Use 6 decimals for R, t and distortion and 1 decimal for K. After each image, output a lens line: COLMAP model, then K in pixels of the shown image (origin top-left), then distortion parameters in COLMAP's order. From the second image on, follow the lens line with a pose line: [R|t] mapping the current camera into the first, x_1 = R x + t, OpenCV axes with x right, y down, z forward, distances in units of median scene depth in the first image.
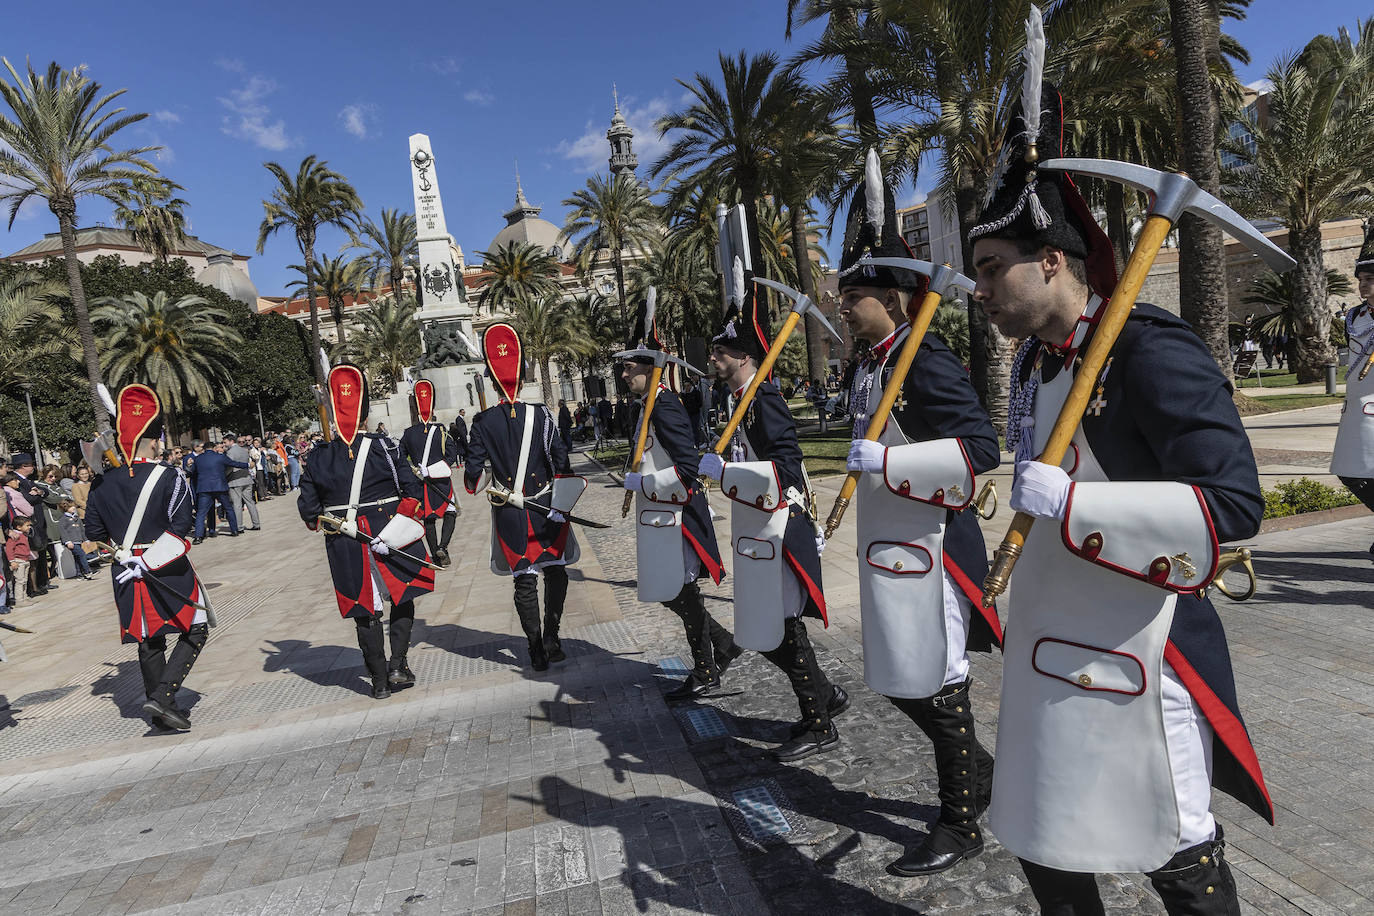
lens RADIAL K [[874.8, 0, 687.0], [0, 874.8, 458.0], [0, 0, 1]] dist [-0.009874, 0.000590]
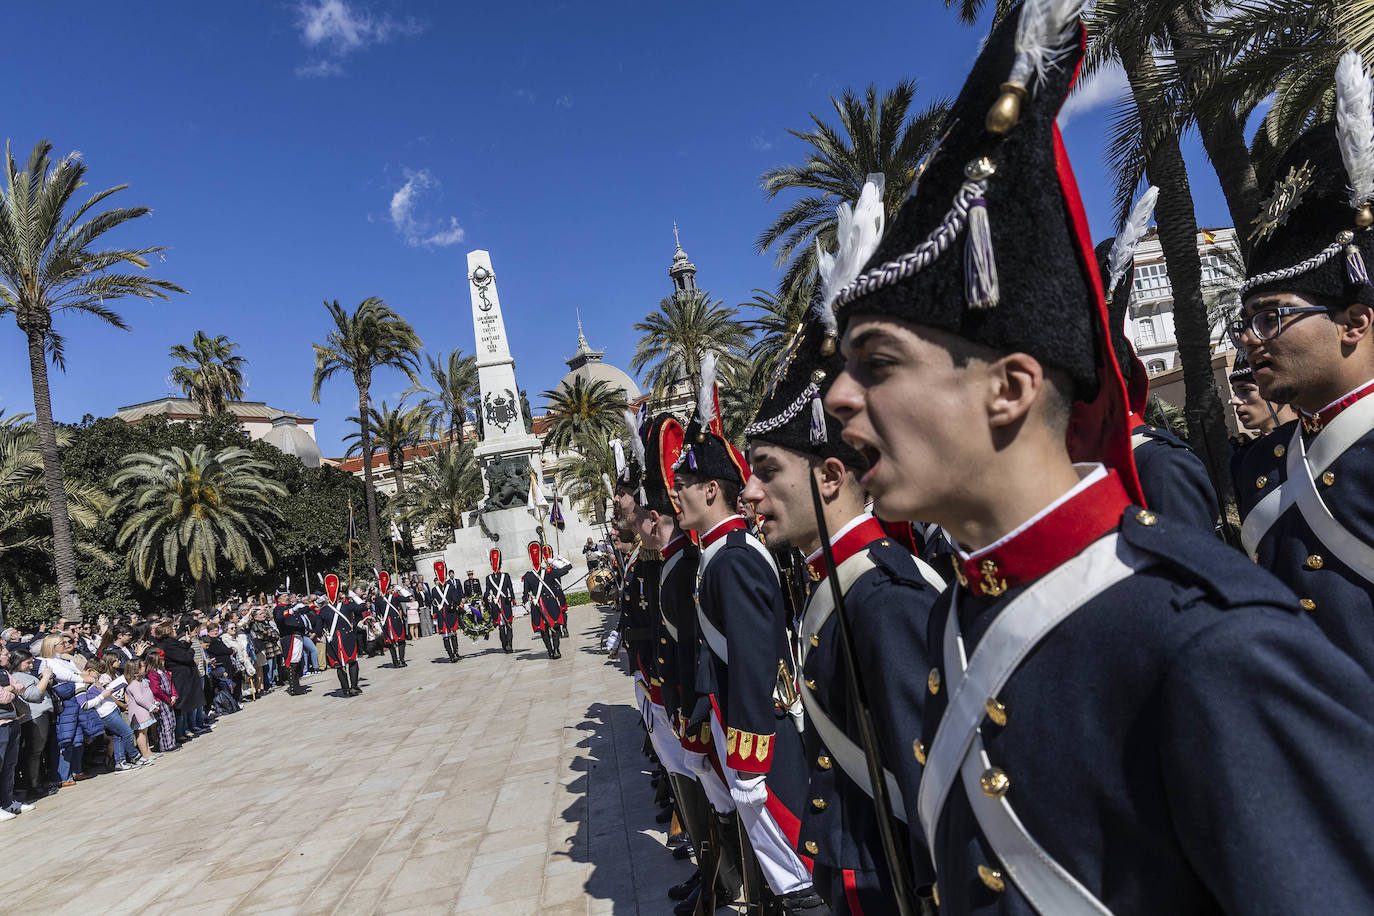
lens RADIAL K [[874.8, 0, 687.0], [0, 874.8, 458.0], [0, 0, 1]] dist [-0.009874, 0.000590]
pose [[0.996147, -0.058795, -0.065072, -0.041043], [0.047316, 0.985043, -0.165688, -0.003747], [0.073840, 0.161970, 0.984029, 0.144415]]
